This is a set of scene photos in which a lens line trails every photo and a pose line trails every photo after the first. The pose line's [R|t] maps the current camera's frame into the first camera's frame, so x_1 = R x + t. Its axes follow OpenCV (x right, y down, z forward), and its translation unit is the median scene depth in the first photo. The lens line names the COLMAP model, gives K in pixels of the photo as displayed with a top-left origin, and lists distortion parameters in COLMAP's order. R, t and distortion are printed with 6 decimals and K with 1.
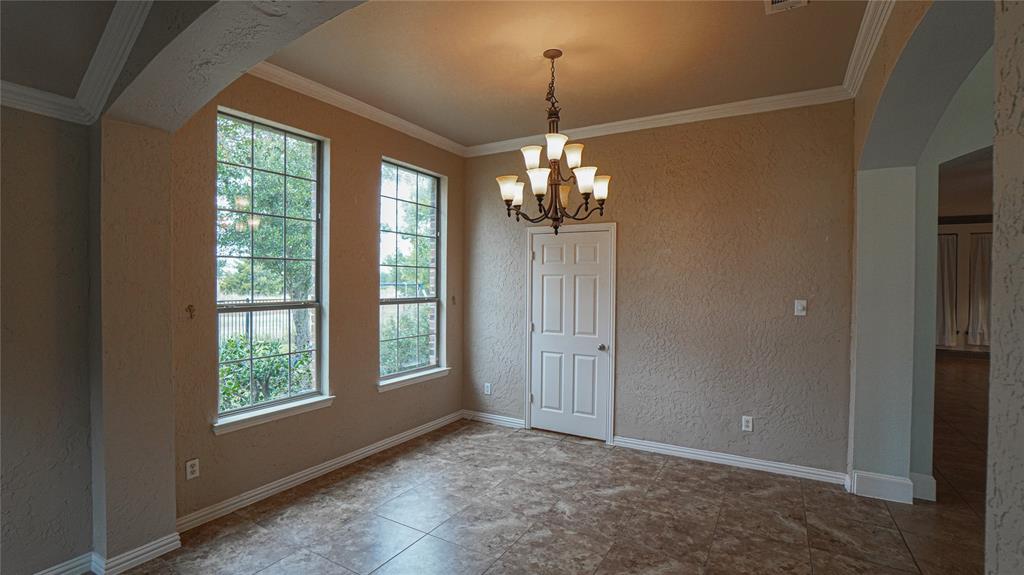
lens RADIAL K [[464.6, 0, 516.8], [0, 464.6, 291.0], [0, 0, 1]] dist [-0.015721, 0.003898]
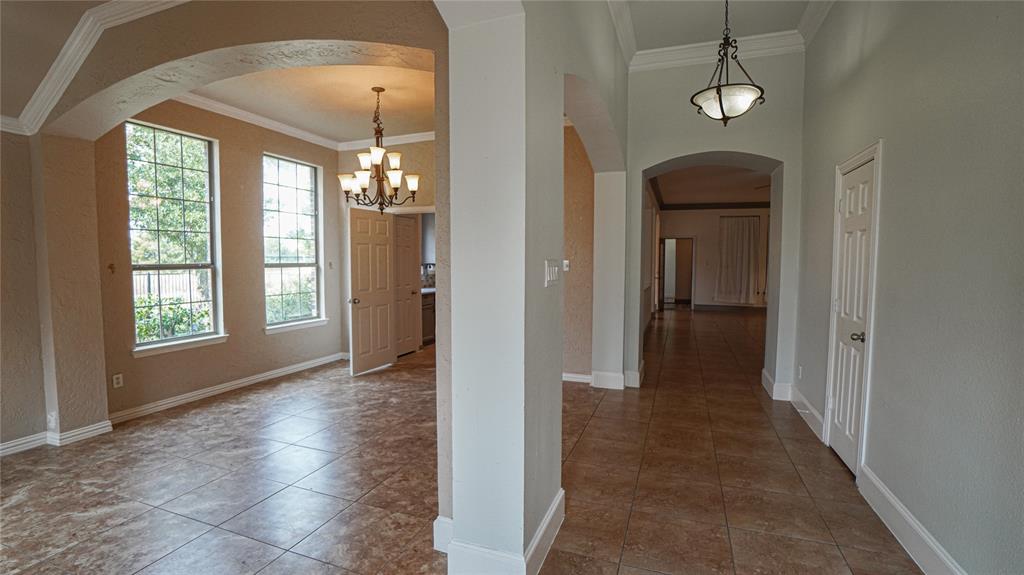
lens RADIAL K [[464.6, 0, 506.7], [0, 464.6, 288.4], [0, 0, 1]] dist [-0.015721, 0.003898]
pose [[0.990591, -0.012953, 0.136244, 0.229016], [0.007089, 0.999031, 0.043433, 0.042754], [-0.136675, -0.042058, 0.989723, -0.436242]]
